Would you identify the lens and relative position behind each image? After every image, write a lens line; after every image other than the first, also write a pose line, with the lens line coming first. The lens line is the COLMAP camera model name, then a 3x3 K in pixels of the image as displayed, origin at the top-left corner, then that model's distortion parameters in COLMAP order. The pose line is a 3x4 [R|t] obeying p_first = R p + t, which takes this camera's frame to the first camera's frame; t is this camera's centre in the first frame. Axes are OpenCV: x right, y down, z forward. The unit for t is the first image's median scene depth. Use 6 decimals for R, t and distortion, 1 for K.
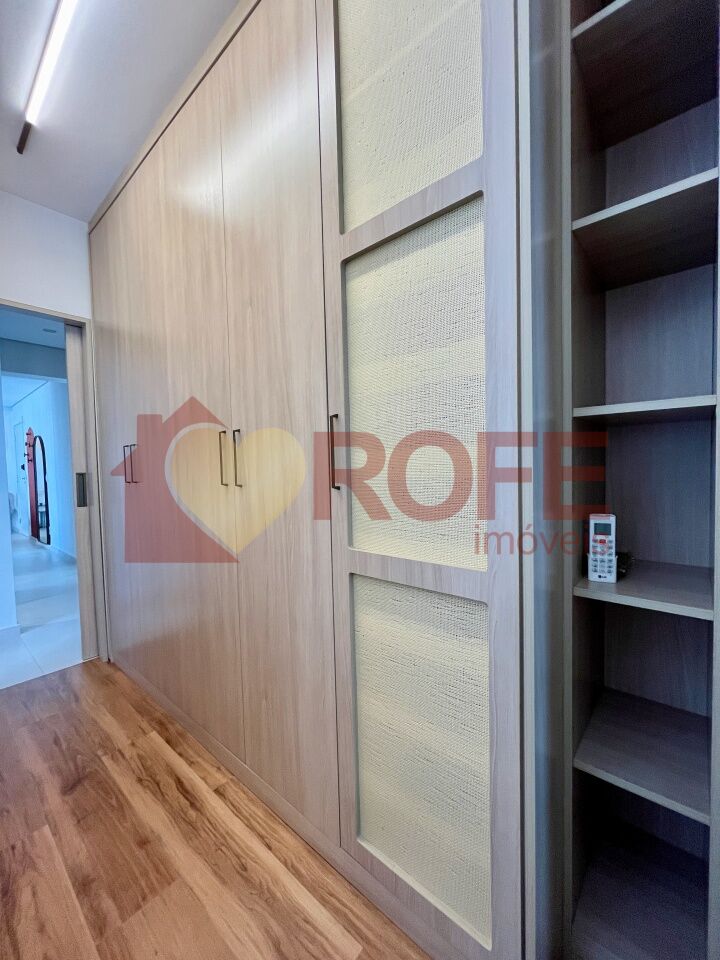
lens RADIAL K [[385.5, 0, 361.4], [0, 385.5, 482.9], [0, 0, 1]] dist [-0.000616, -0.000834]
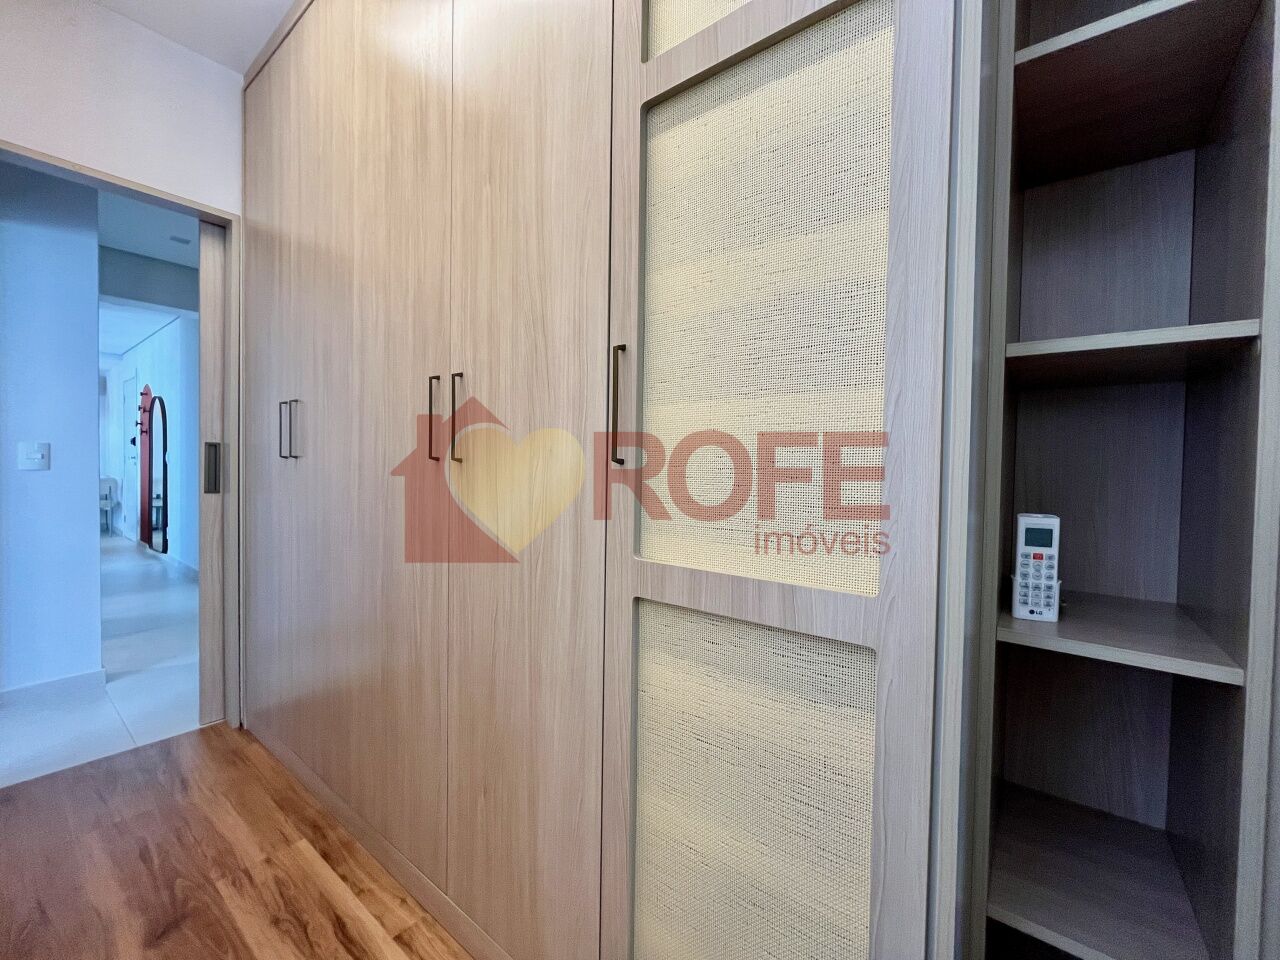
lens RADIAL K [[514.1, 0, 638.7], [0, 514.1, 476.9], [0, 0, 1]] dist [-0.000616, -0.000834]
pose [[0.997858, 0.039153, 0.052399, -0.055543], [-0.038050, 0.999036, -0.021879, 0.041104], [-0.053205, 0.019838, 0.998387, 0.118166]]
